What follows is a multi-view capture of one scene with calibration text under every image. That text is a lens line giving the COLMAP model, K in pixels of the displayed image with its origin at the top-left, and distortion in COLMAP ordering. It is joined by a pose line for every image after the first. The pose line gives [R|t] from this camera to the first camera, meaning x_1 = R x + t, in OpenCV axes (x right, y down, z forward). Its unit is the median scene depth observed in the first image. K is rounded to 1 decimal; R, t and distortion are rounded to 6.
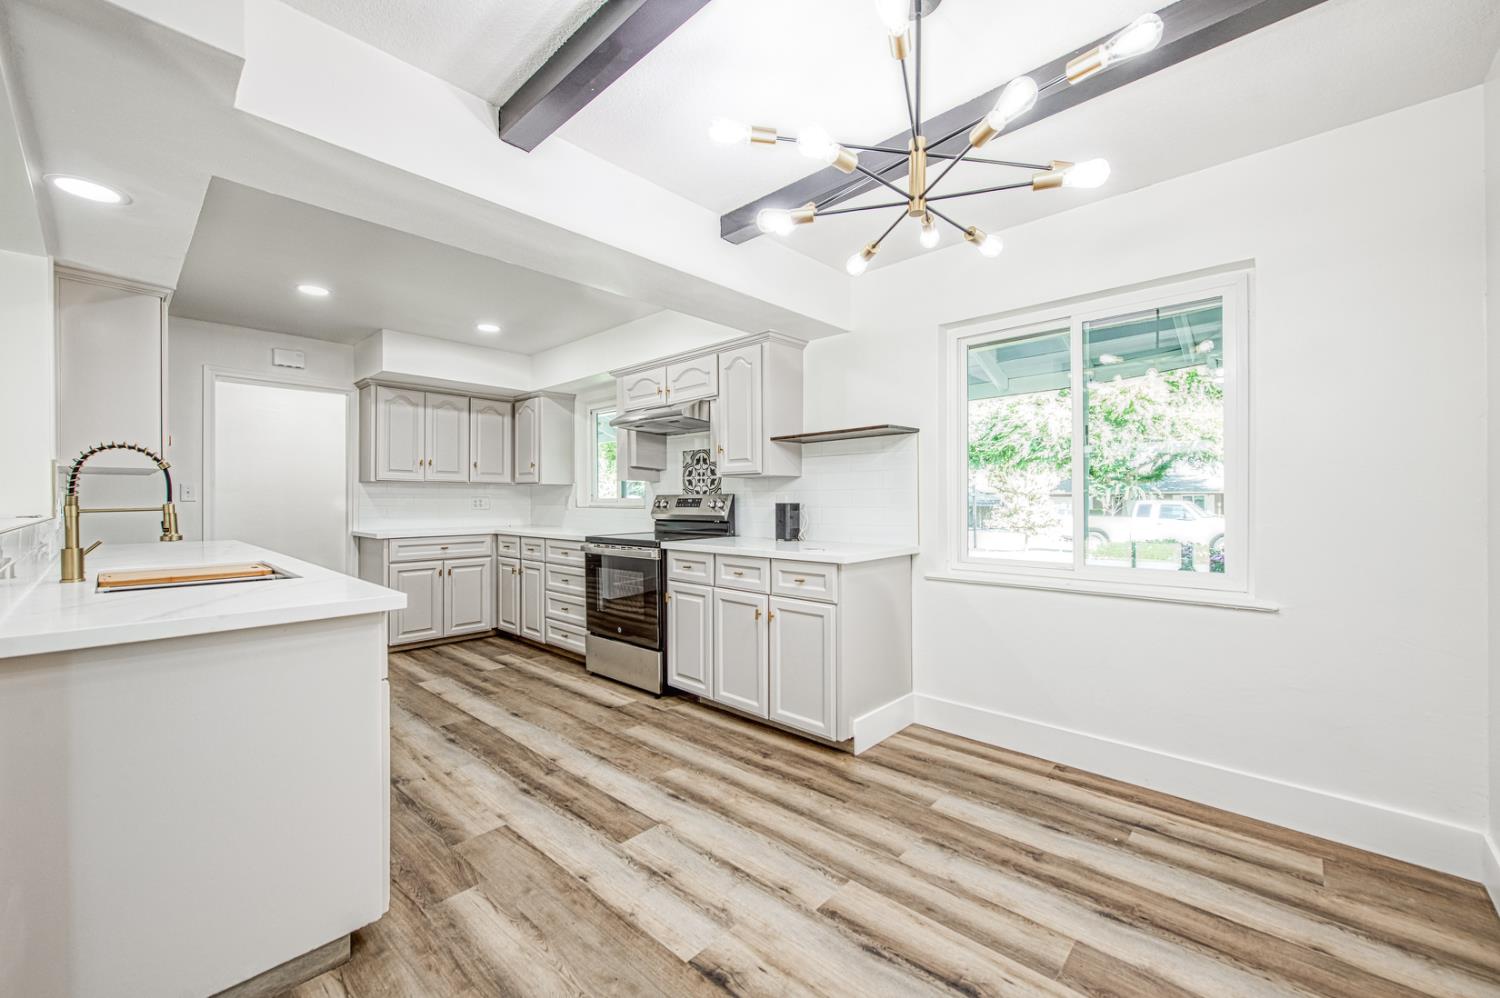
lens RADIAL K [[594.7, 0, 753.9], [0, 594.7, 498.8], [0, 0, 1]] dist [0.000122, -0.000013]
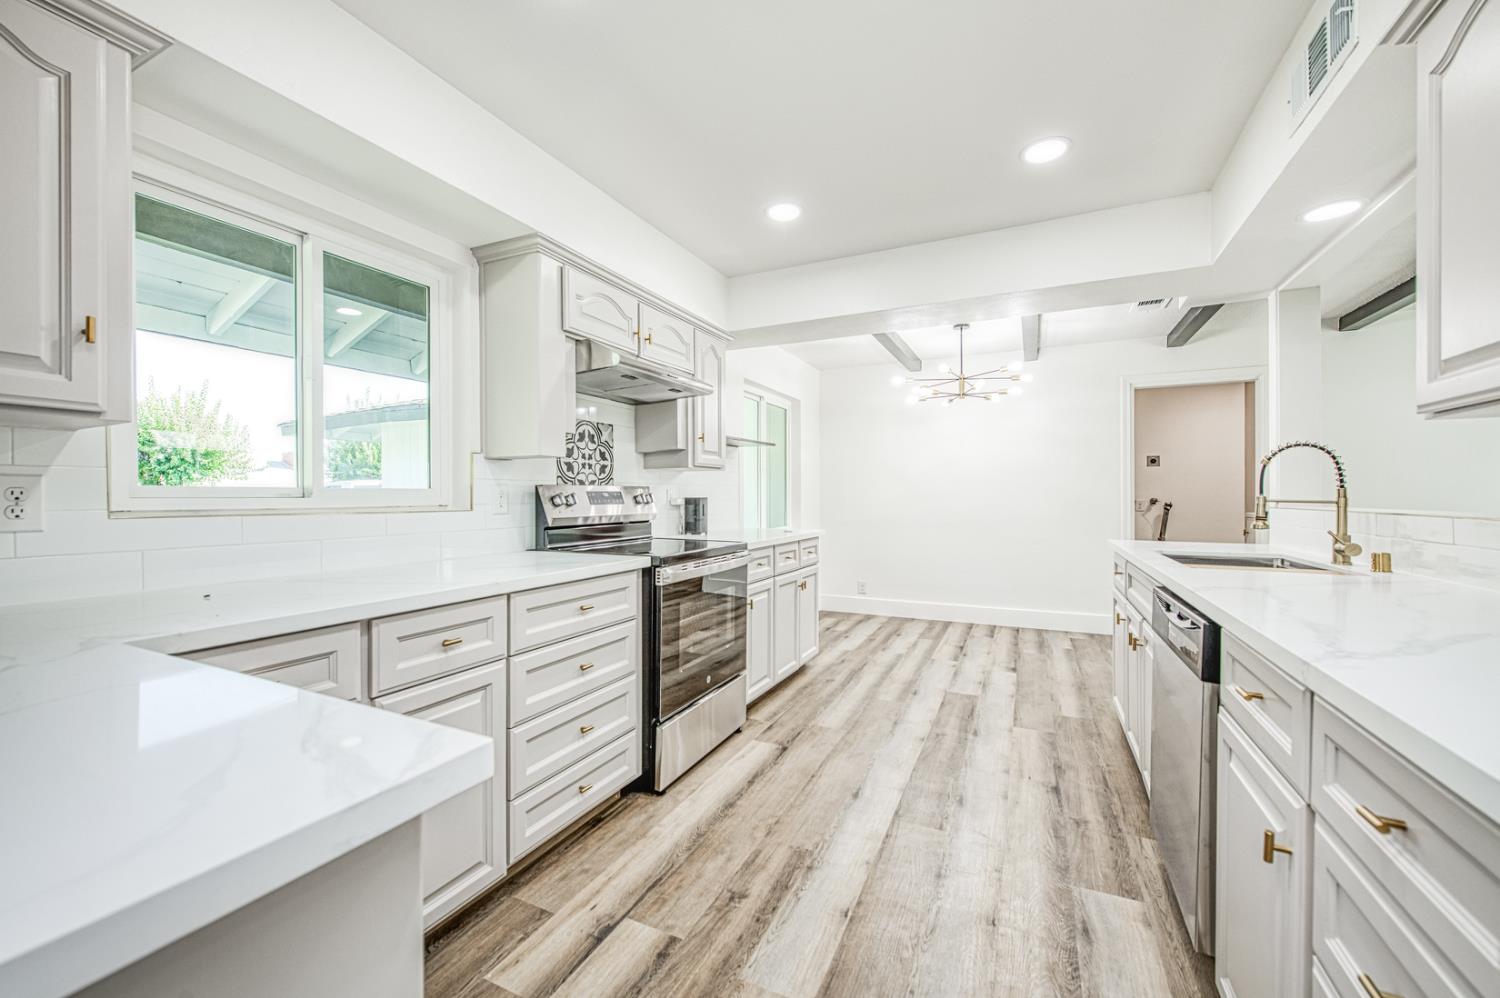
lens RADIAL K [[594.7, 0, 753.9], [0, 594.7, 498.8], [0, 0, 1]] dist [0.000122, -0.000013]
pose [[-0.295368, -0.002595, 0.955380, -1.190195], [0.000530, 0.999996, 0.002880, 0.008287], [-0.955383, 0.001357, -0.295366, 1.513419]]
